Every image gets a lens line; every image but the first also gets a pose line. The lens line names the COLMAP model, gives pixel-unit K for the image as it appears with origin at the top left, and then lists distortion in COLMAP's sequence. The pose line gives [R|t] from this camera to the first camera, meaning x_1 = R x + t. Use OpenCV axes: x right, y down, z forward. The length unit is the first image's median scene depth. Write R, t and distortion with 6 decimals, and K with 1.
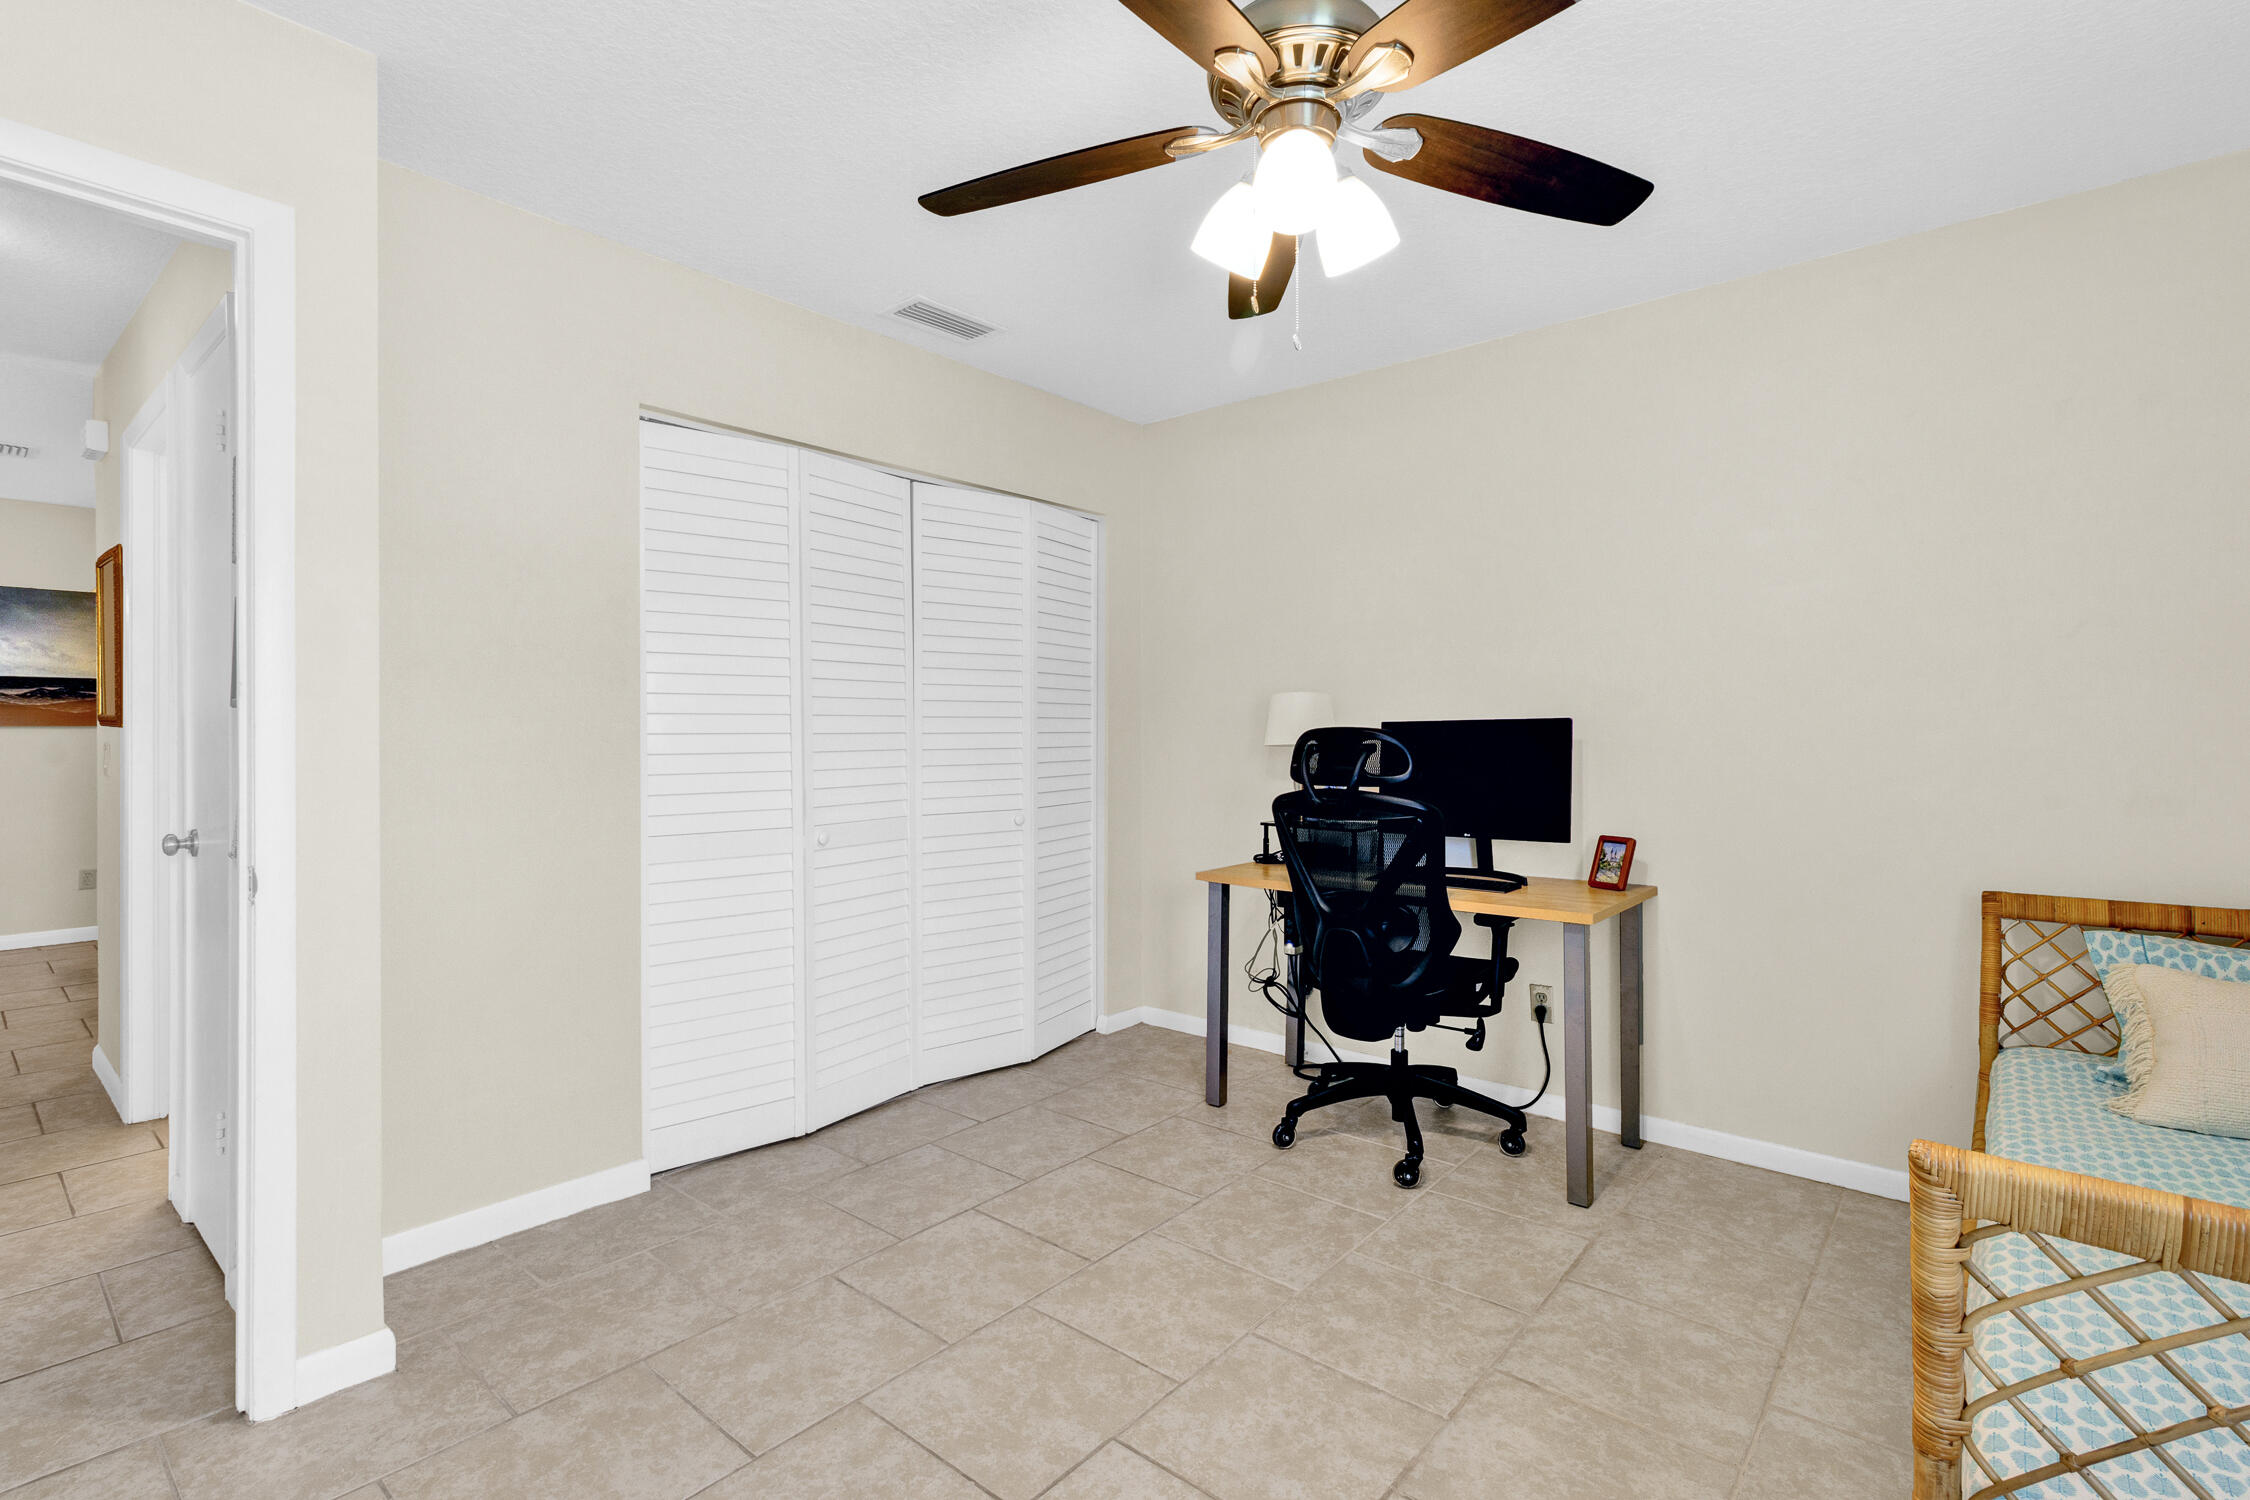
lens RADIAL K [[1059.6, 0, 1140.3], [0, 1059.6, 739.6], [0, 0, 1]] dist [0.003952, -0.000834]
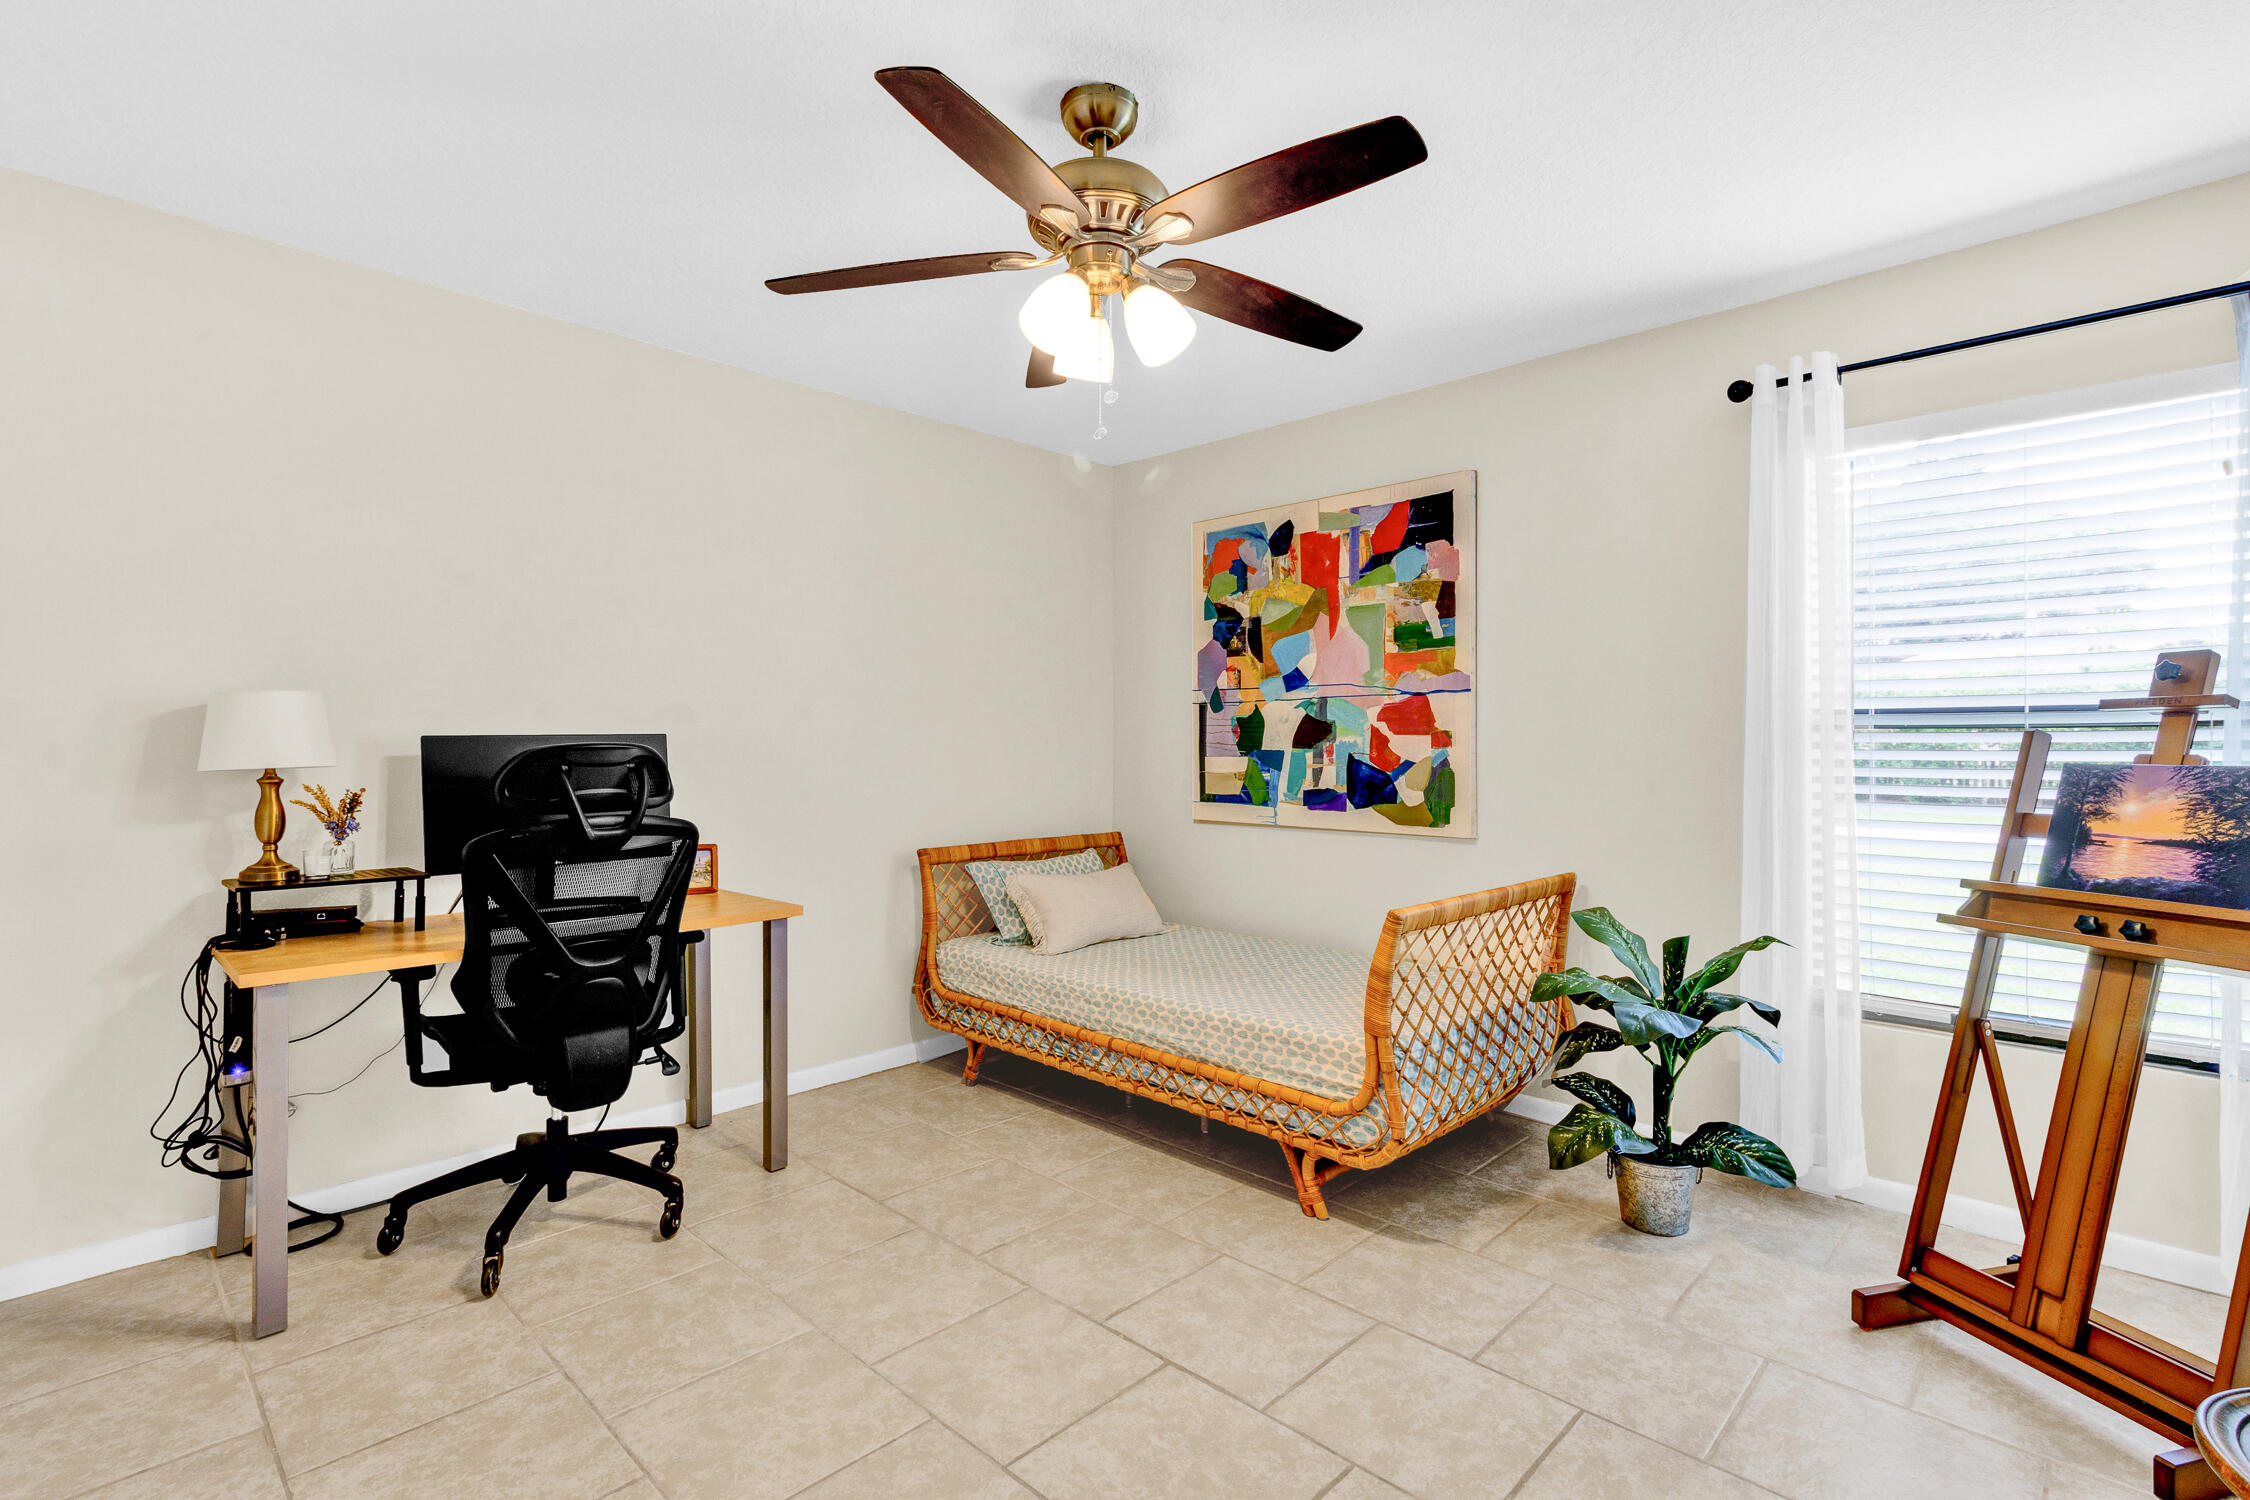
lens RADIAL K [[1059.6, 0, 1119.8], [0, 1059.6, 744.2], [0, 0, 1]] dist [0.003952, -0.000834]
pose [[0.059822, -0.000594, 0.998209, -0.744587], [0.009499, 0.999955, 0.000025, -0.009382], [-0.998164, 0.009480, 0.059825, 0.614278]]
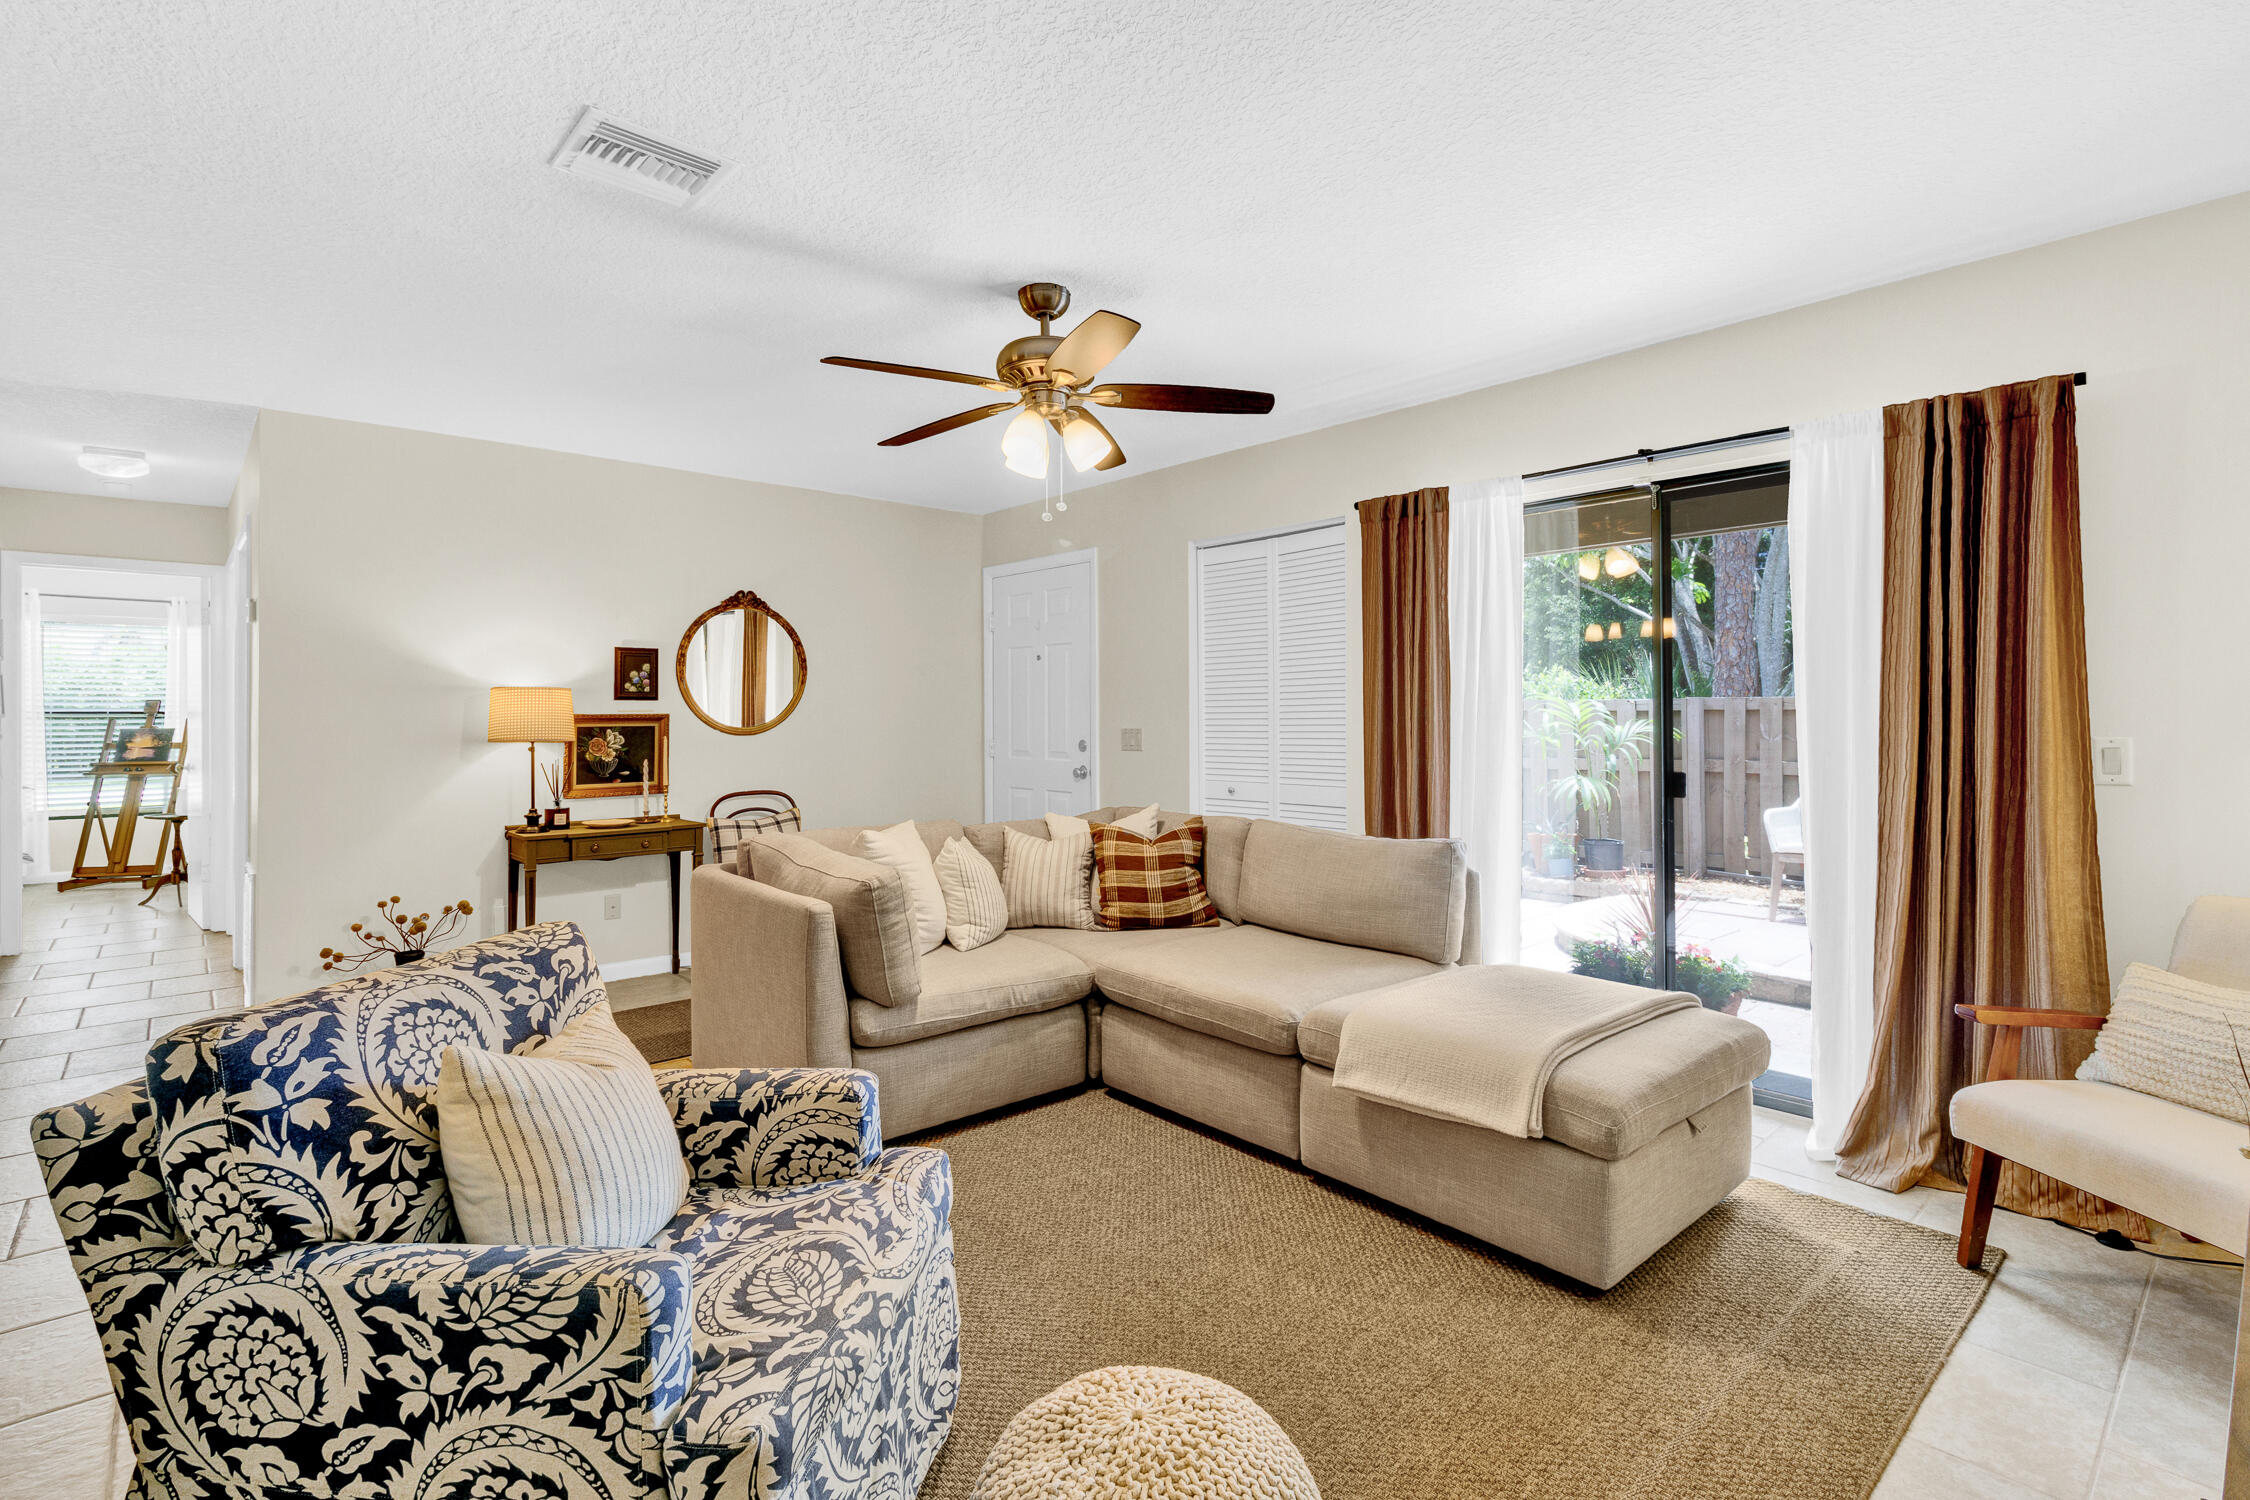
lens RADIAL K [[1059.6, 0, 1140.3], [0, 1059.6, 704.9], [0, 0, 1]] dist [0.003952, -0.000834]
pose [[-0.992751, 0.002955, 0.120154, -1.347962], [0.002818, 0.999995, -0.001309, -0.018084], [-0.120157, -0.000961, -0.992754, 1.114580]]
